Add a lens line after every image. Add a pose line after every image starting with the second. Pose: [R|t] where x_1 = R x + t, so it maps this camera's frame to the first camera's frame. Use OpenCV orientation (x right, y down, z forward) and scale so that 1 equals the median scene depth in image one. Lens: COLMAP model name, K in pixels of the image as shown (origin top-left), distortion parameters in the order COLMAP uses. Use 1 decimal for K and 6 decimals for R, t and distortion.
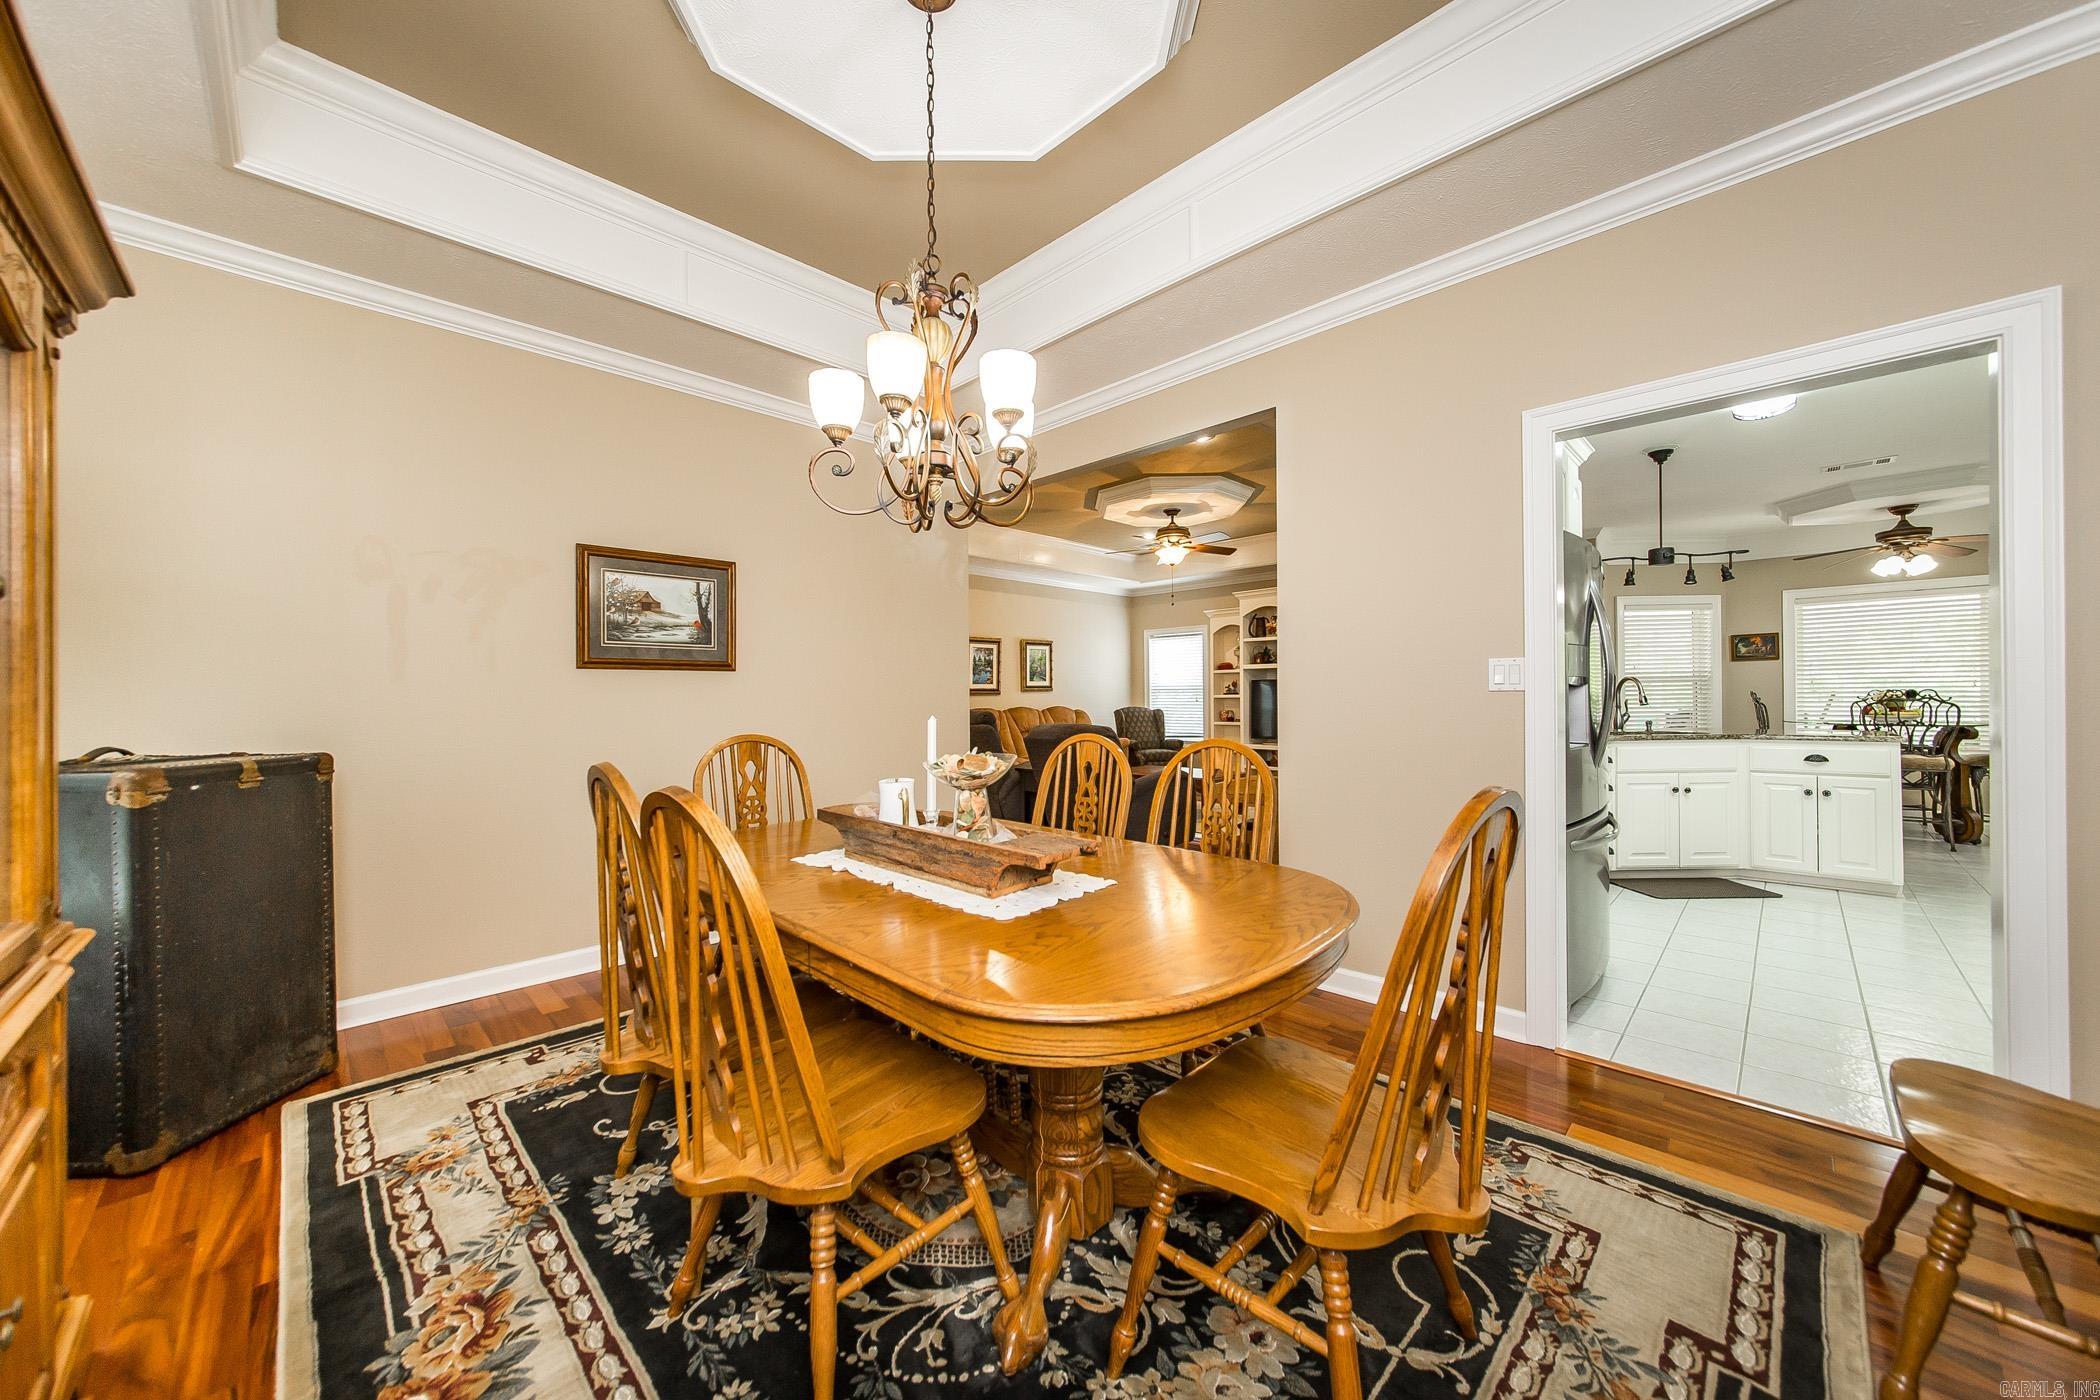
lens RADIAL K [[752.0, 0, 1050.8], [0, 752.0, 704.2], [0, 0, 1]] dist [-0.006564, 0.001978]
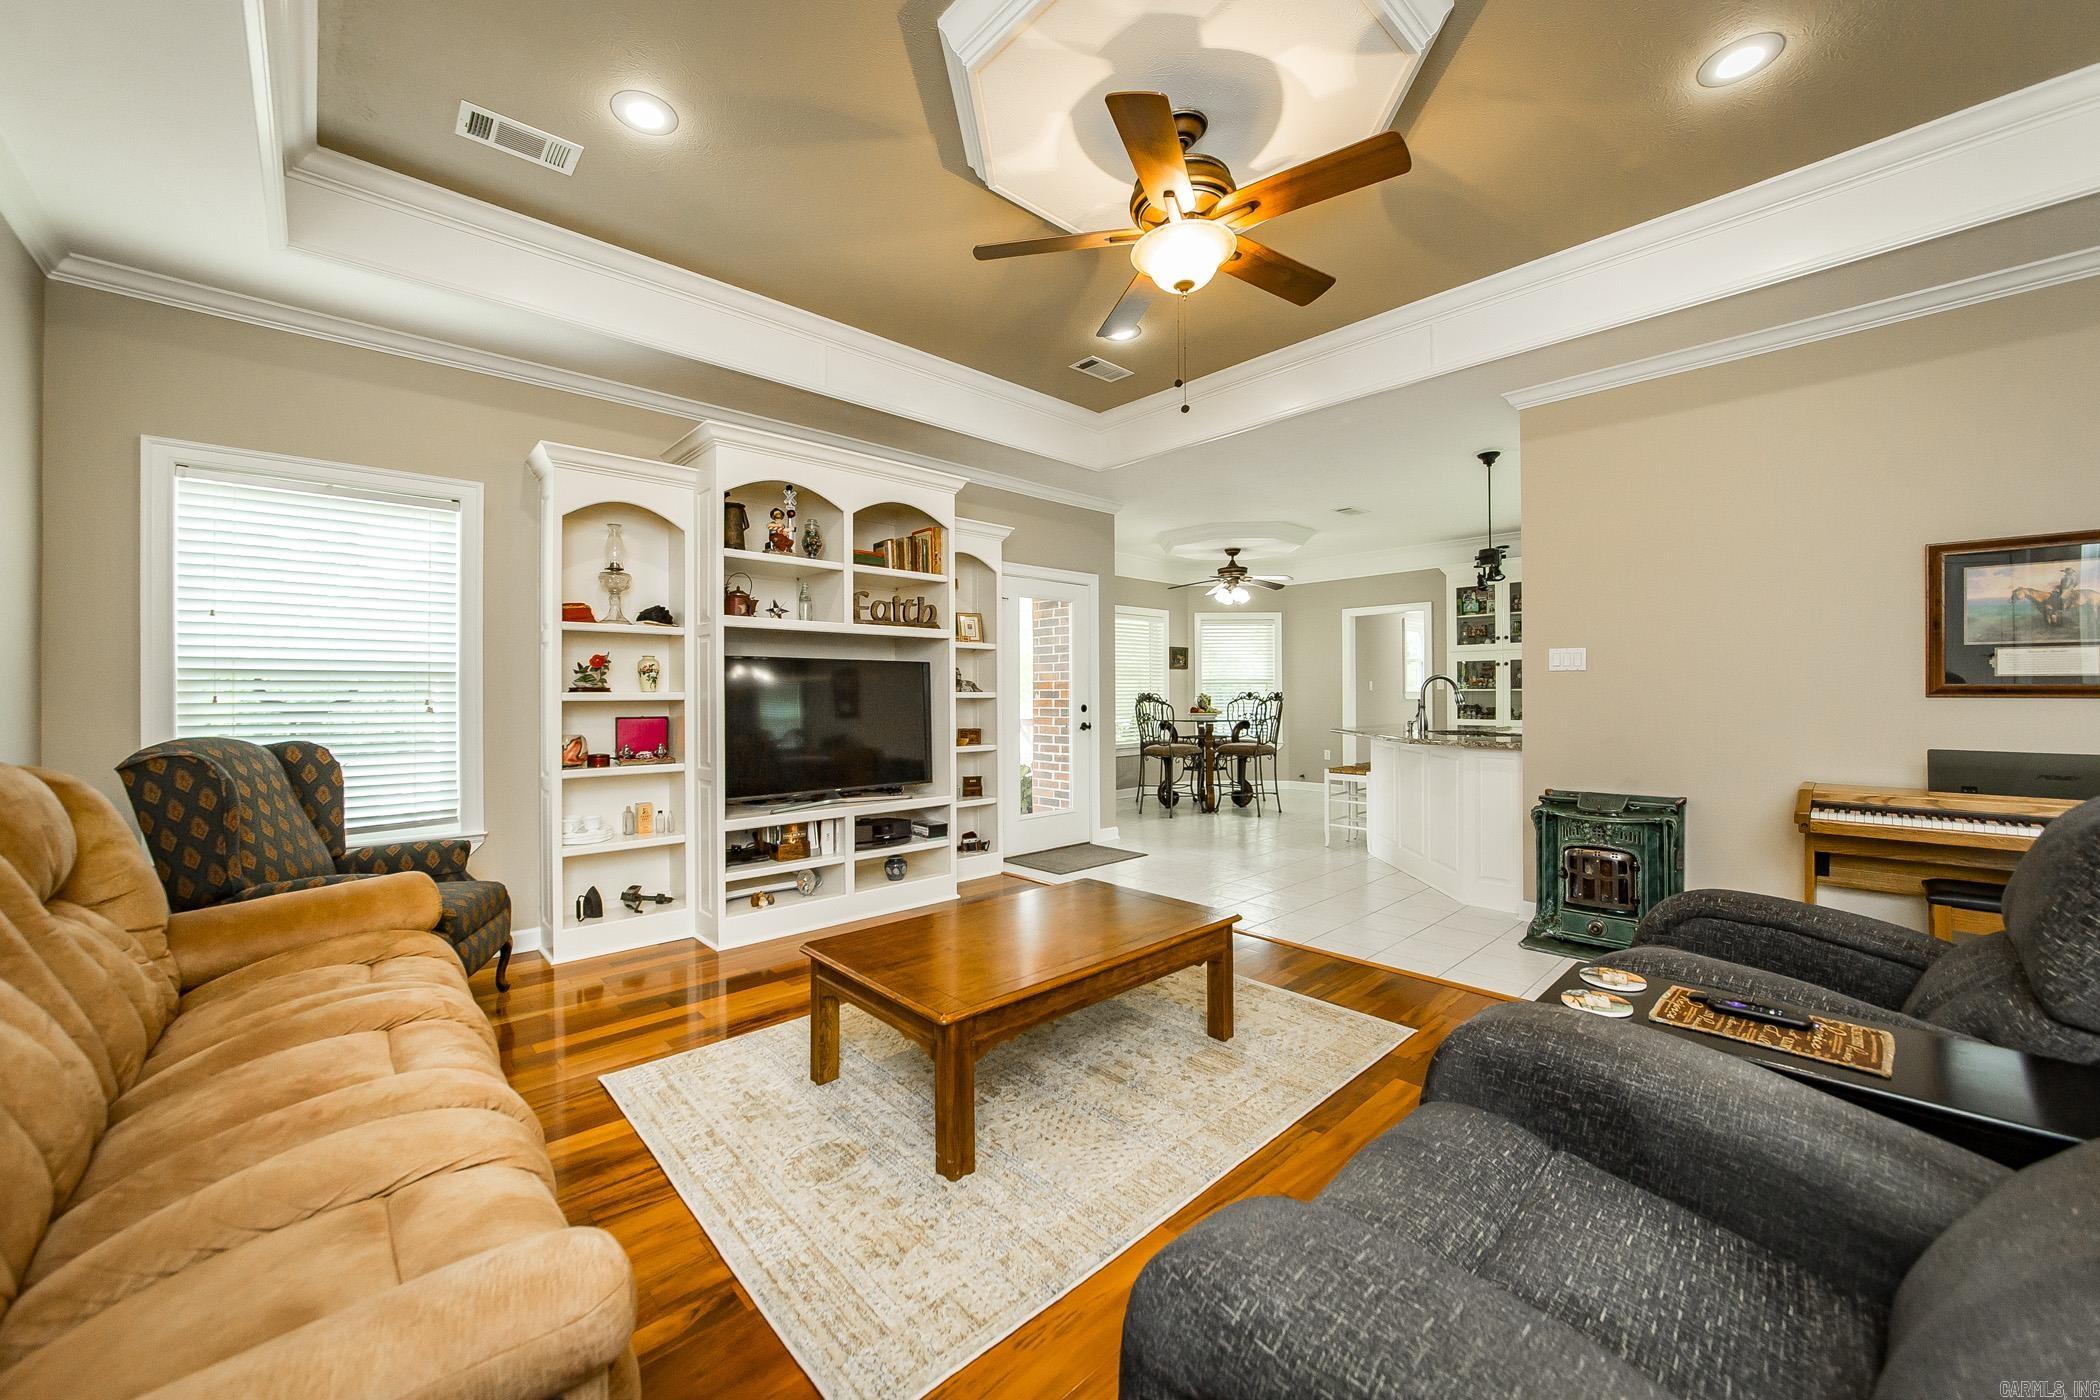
lens RADIAL K [[752.0, 0, 1038.6], [0, 752.0, 691.0], [0, 0, 1]] dist [-0.006564, 0.001978]
pose [[0.072910, 0.012437, 0.997261, -0.116954], [0.013820, 0.999814, -0.013479, -0.005625], [-0.997243, 0.014765, 0.072724, 0.812717]]
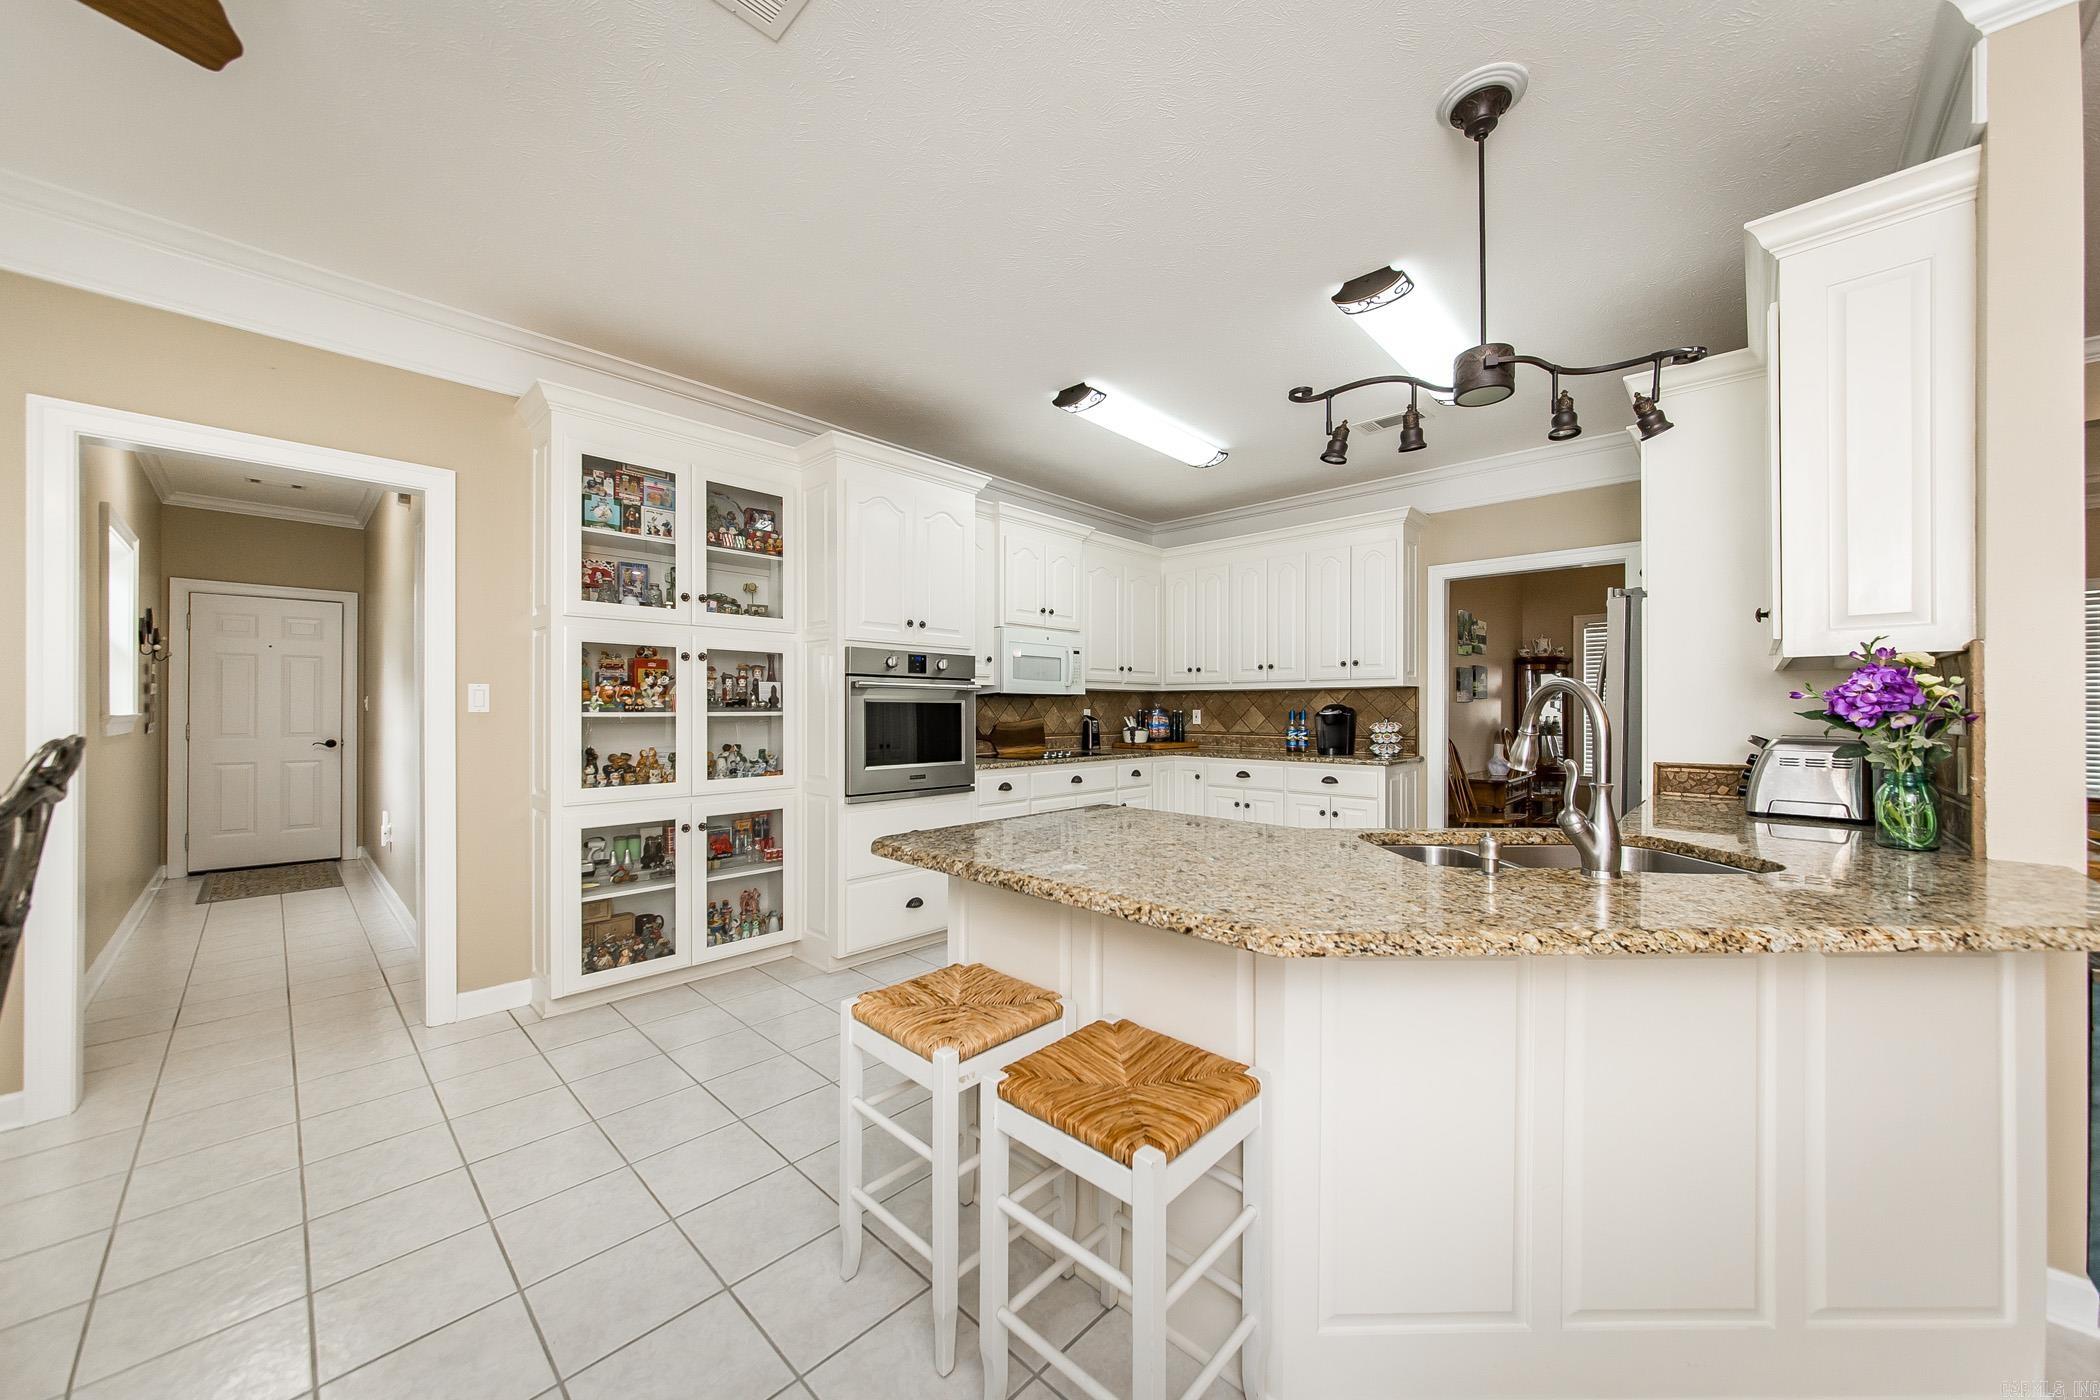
lens RADIAL K [[752.0, 0, 1042.5], [0, 752.0, 709.5], [0, 0, 1]] dist [-0.006564, 0.001978]
pose [[-0.999916, 0.008137, -0.010126, 0.556323], [0.007999, 0.999875, 0.013640, -0.017366], [0.010235, 0.013558, -0.999856, 0.735017]]
